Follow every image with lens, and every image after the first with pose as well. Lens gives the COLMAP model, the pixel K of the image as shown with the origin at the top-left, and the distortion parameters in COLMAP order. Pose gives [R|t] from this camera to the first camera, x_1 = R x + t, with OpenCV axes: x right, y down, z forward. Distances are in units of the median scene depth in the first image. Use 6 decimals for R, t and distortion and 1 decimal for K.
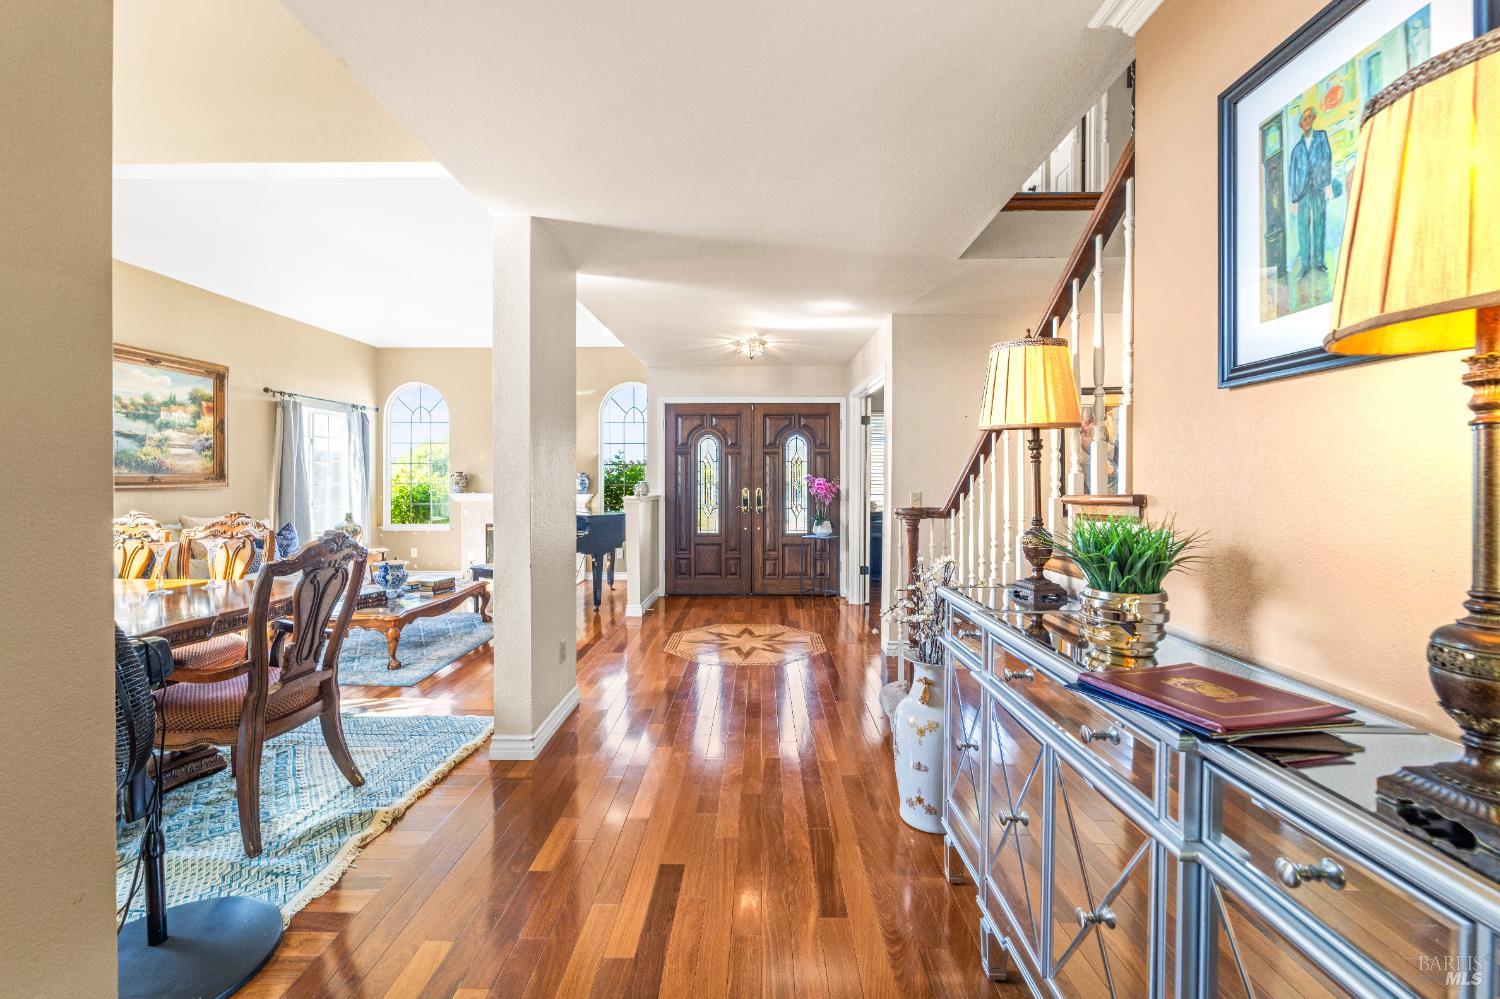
lens RADIAL K [[622.9, 0, 749.9], [0, 622.9, 487.3], [0, 0, 1]] dist [0.001915, 0.000009]
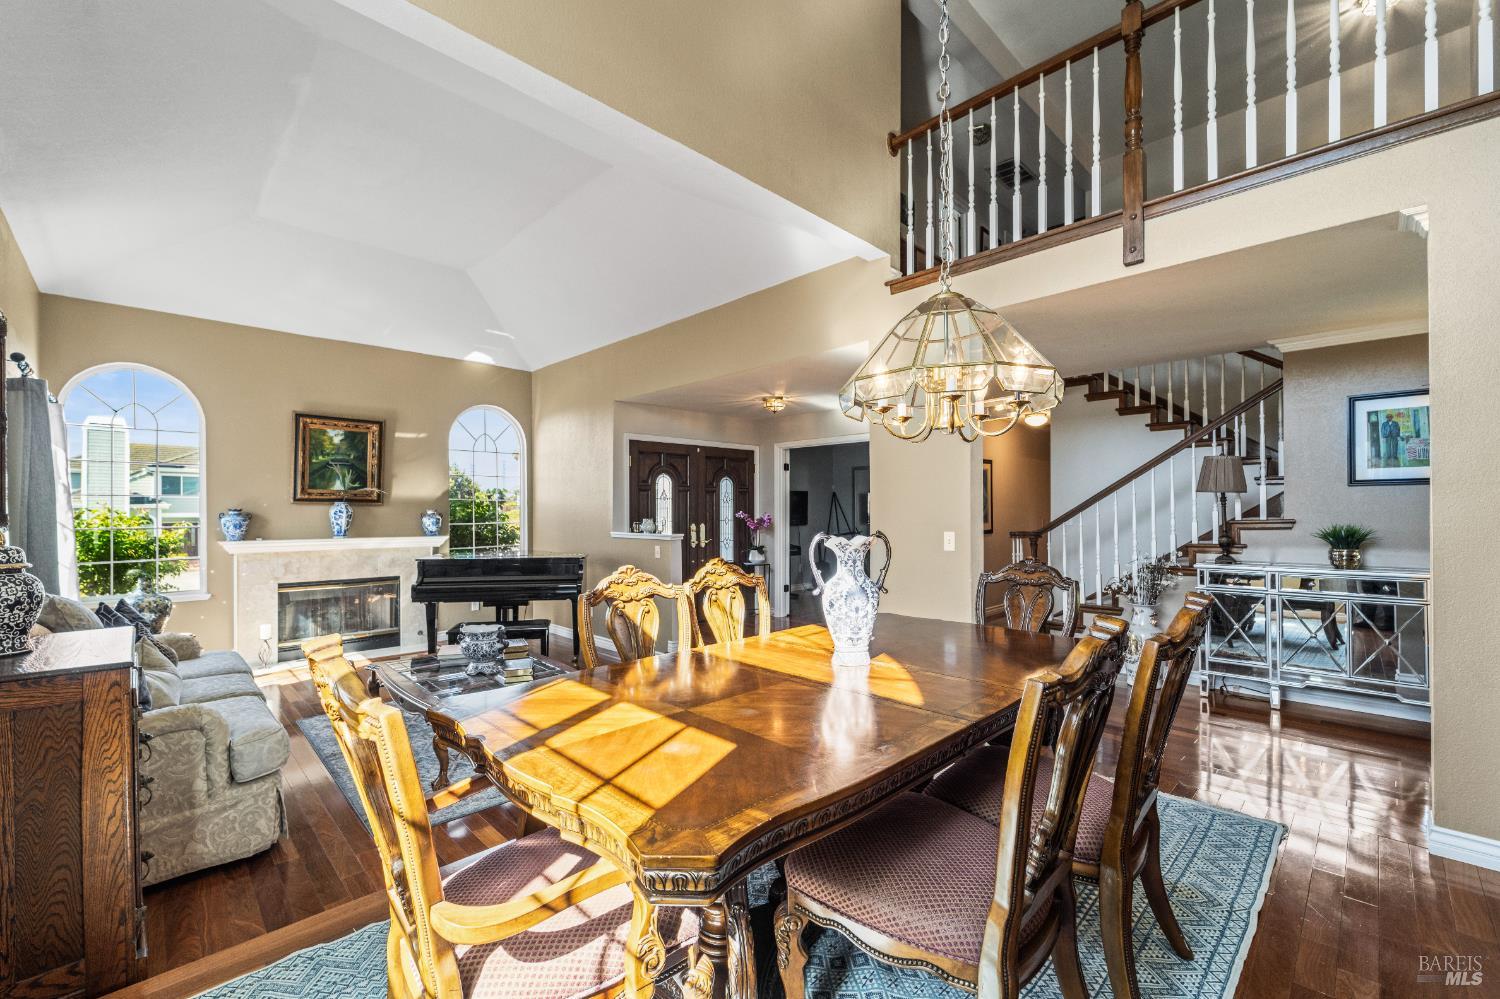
lens RADIAL K [[622.9, 0, 745.1], [0, 622.9, 506.4], [0, 0, 1]] dist [0.001915, 0.000009]
pose [[0.713284, -0.000682, 0.700875, -0.701264], [0.016249, 0.999747, -0.015565, -0.010172], [-0.700687, 0.022491, 0.713115, 0.166666]]
